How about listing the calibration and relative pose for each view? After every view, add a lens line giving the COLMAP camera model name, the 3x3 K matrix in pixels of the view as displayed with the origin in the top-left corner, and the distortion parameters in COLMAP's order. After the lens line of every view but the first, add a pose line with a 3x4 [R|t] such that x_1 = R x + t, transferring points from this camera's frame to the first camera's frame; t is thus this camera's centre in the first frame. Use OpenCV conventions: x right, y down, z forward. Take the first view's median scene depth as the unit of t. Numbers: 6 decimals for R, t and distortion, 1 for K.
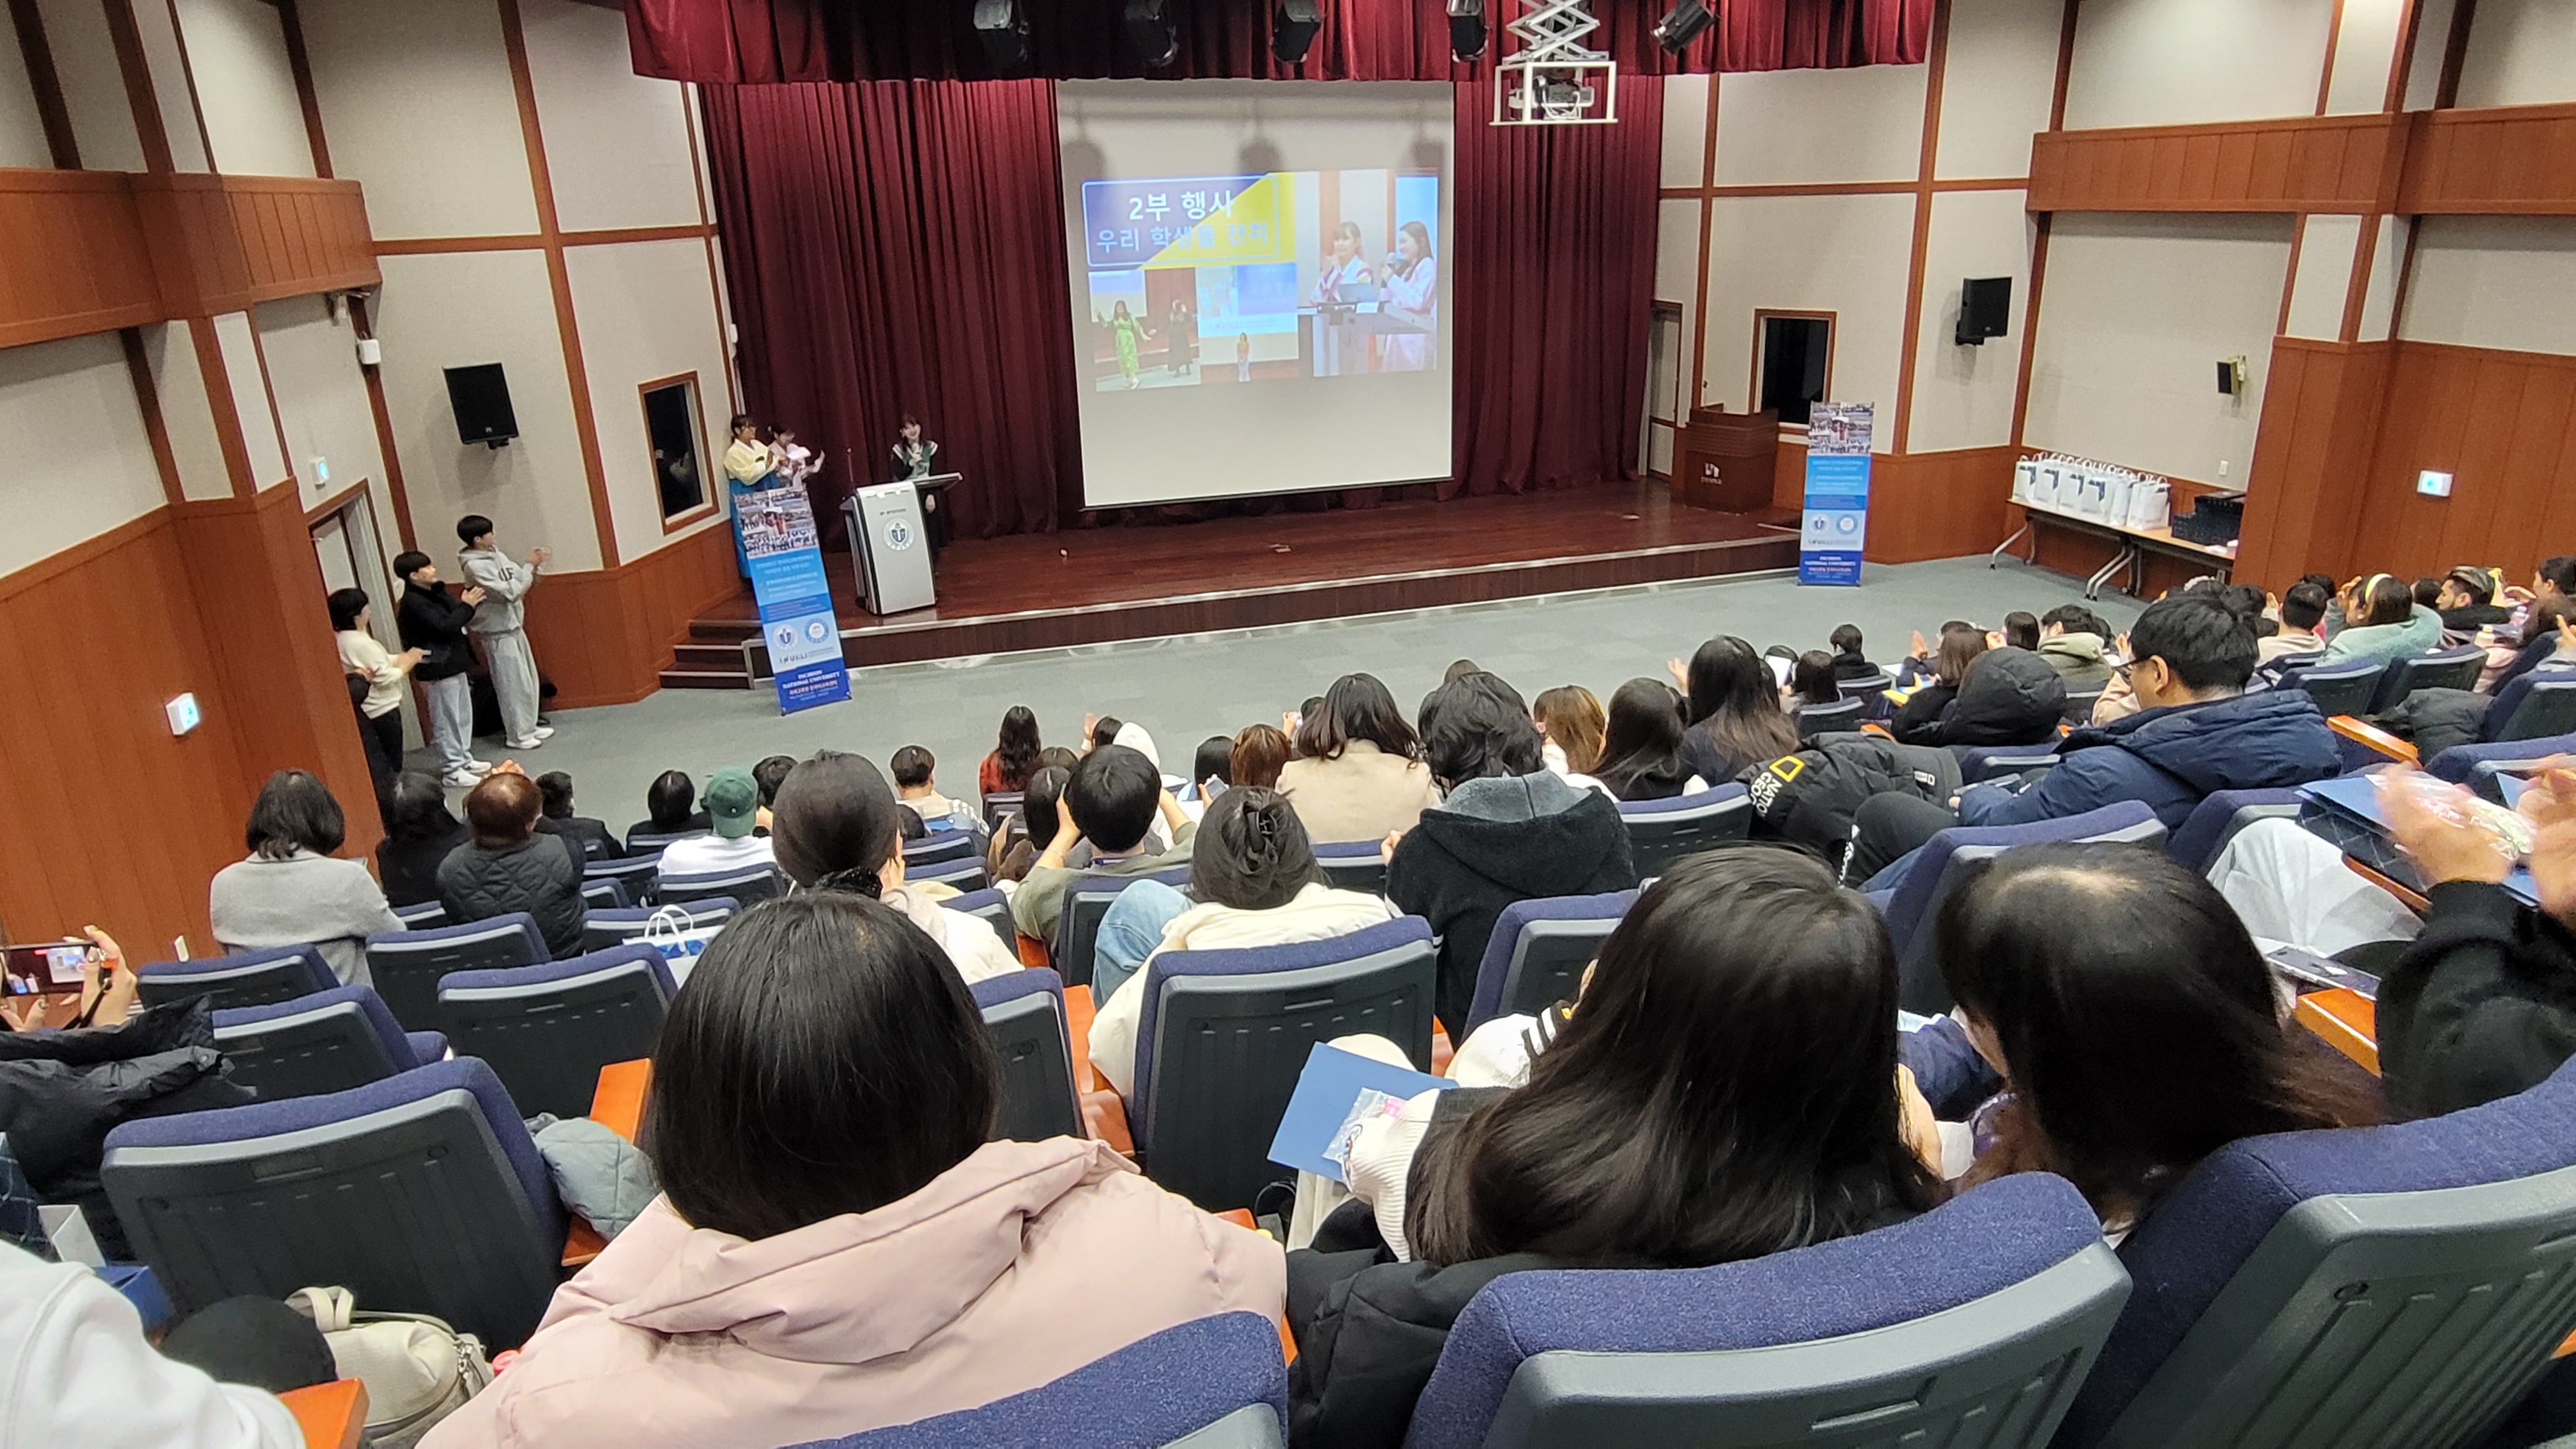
lens RADIAL K [[1488.3, 0, 1297.4], [0, 1488.3, 704.9], [0, 0, 1]] dist [0.002984, -0.008543]
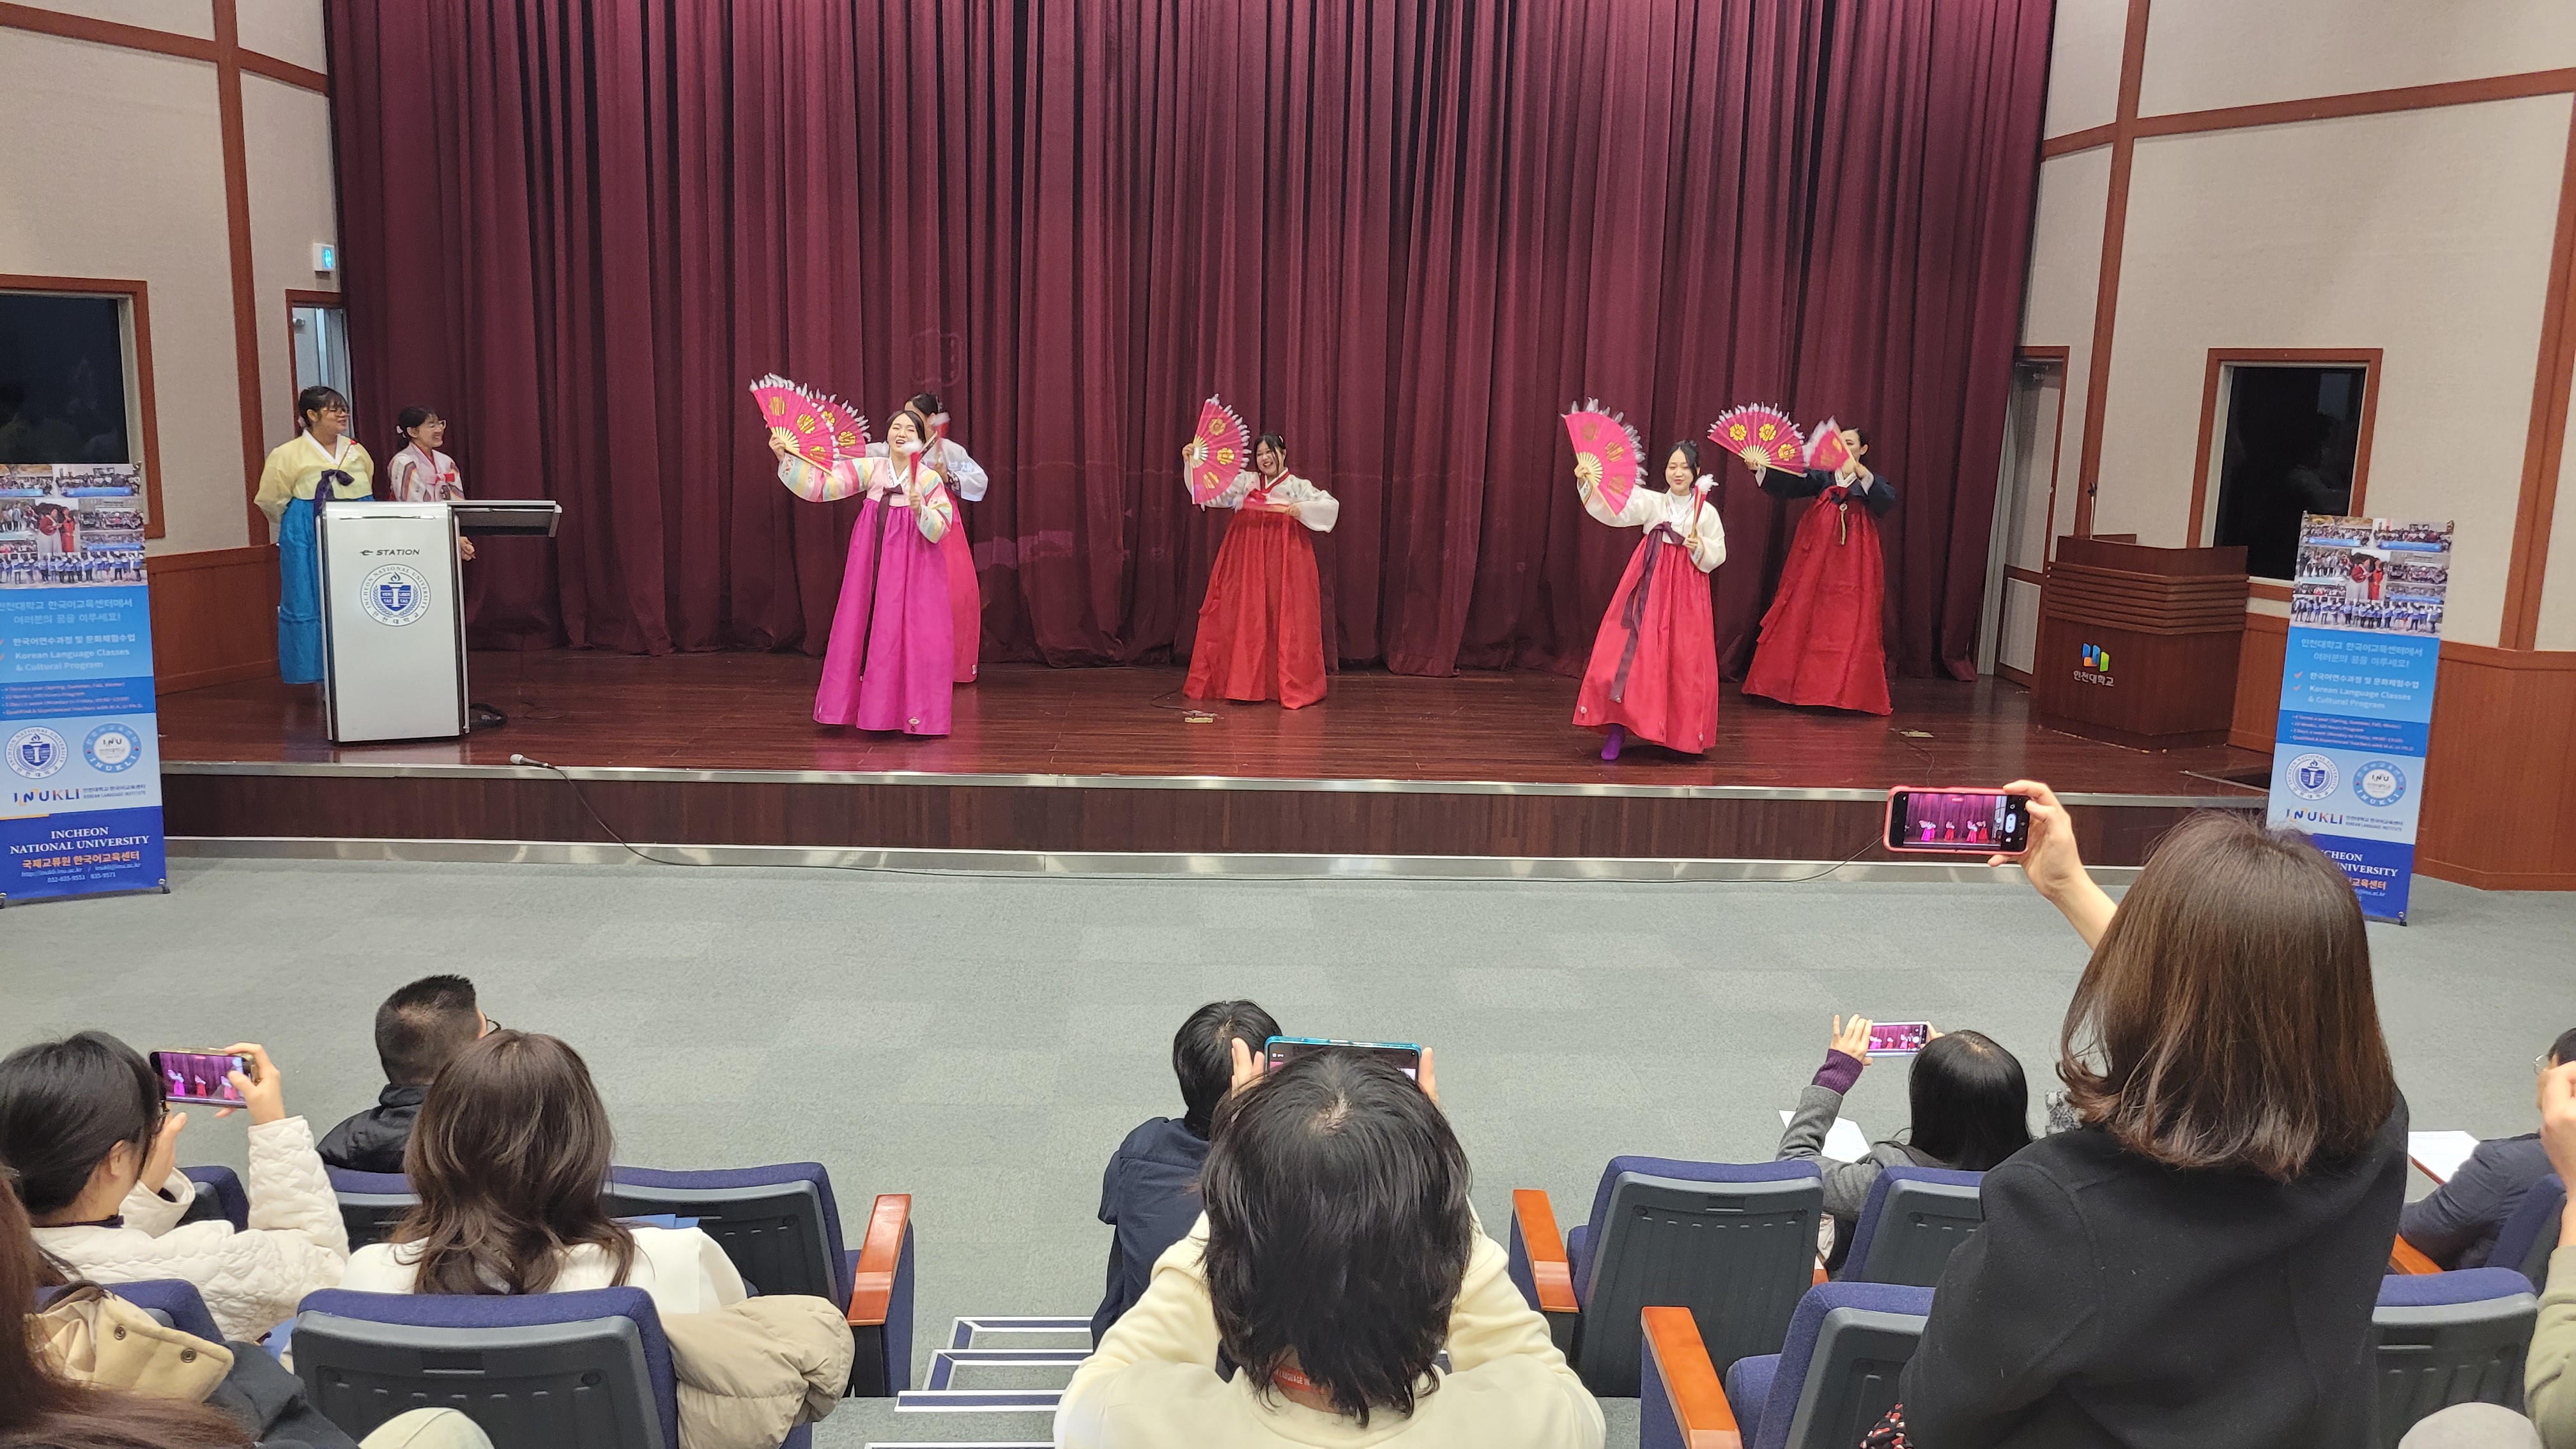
lens RADIAL K [[1922.3, 0, 1291.7], [0, 1922.3, 686.0], [0, 0, 1]] dist [0.060410, -0.041538]
pose [[0.974162, 0.096638, -0.204134, 0.175784], [-0.128606, 0.980342, -0.149633, -0.020285], [0.185661, 0.172020, 0.967440, 0.382273]]
